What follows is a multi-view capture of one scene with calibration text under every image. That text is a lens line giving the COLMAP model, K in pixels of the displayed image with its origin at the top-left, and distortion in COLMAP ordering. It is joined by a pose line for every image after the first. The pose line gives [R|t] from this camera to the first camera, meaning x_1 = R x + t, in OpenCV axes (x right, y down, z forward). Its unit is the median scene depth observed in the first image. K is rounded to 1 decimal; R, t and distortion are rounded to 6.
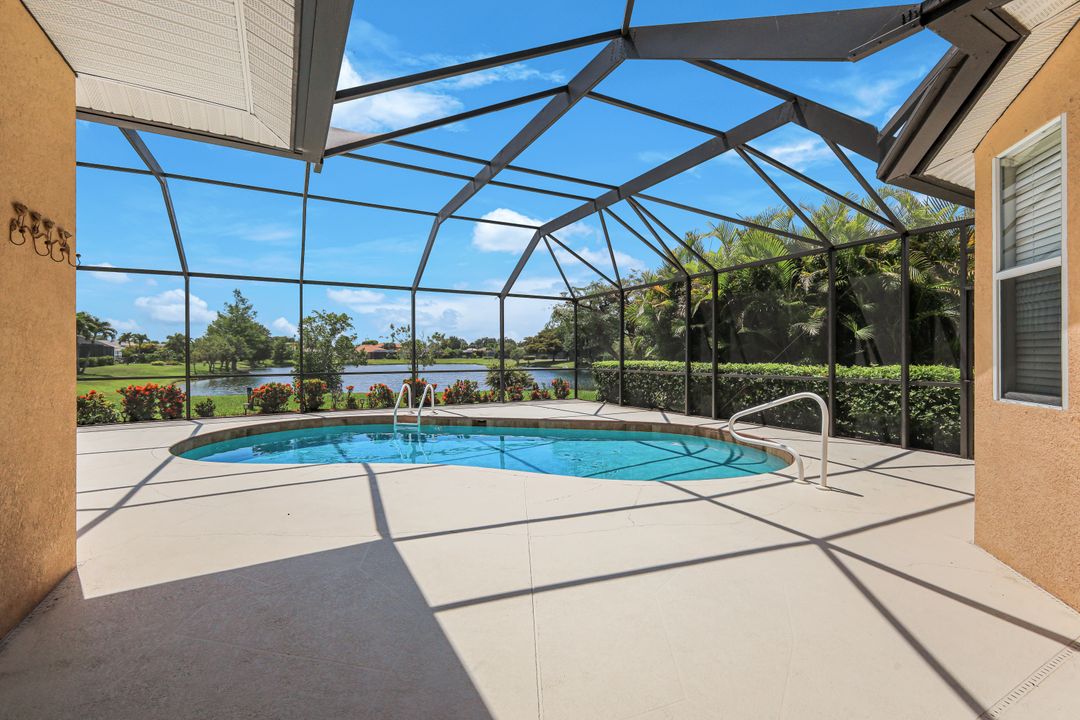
lens RADIAL K [[470.0, 0, 536.6], [0, 470.0, 354.0], [0, 0, 1]] dist [0.002081, -0.000010]
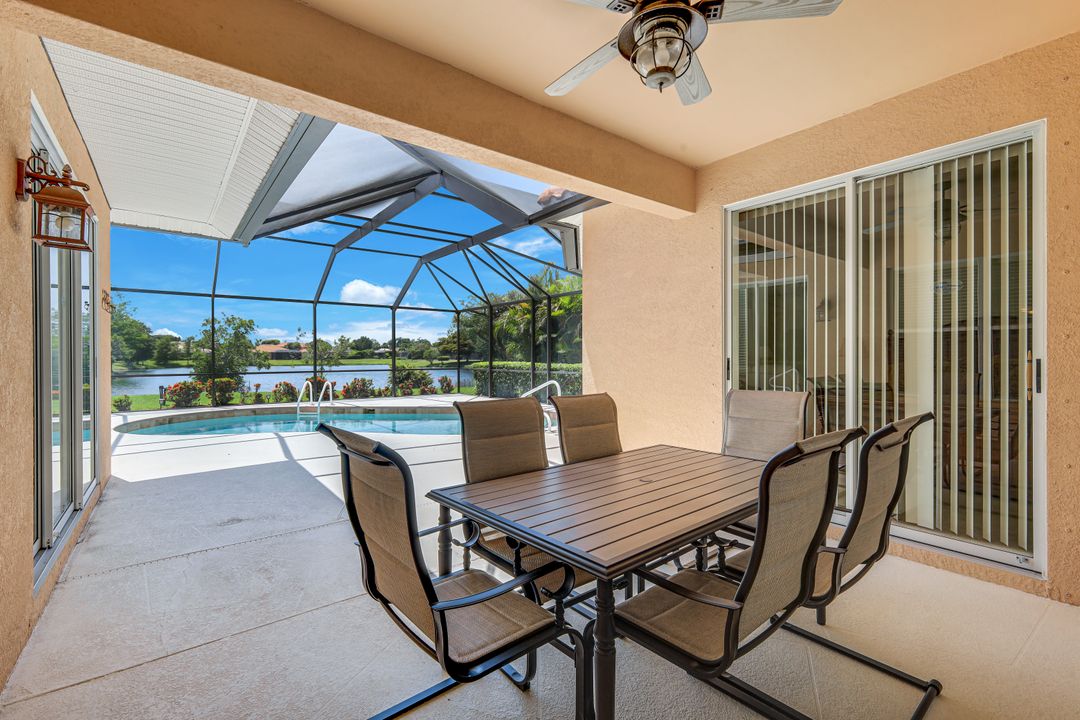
lens RADIAL K [[470.9, 0, 542.4], [0, 470.9, 356.0], [0, 0, 1]] dist [-0.005555, -0.000491]
pose [[0.983094, 0.000601, 0.183101, 0.085879], [-0.001252, 0.999993, 0.003436, -0.006214], [-0.183098, -0.003607, 0.983088, -0.273921]]
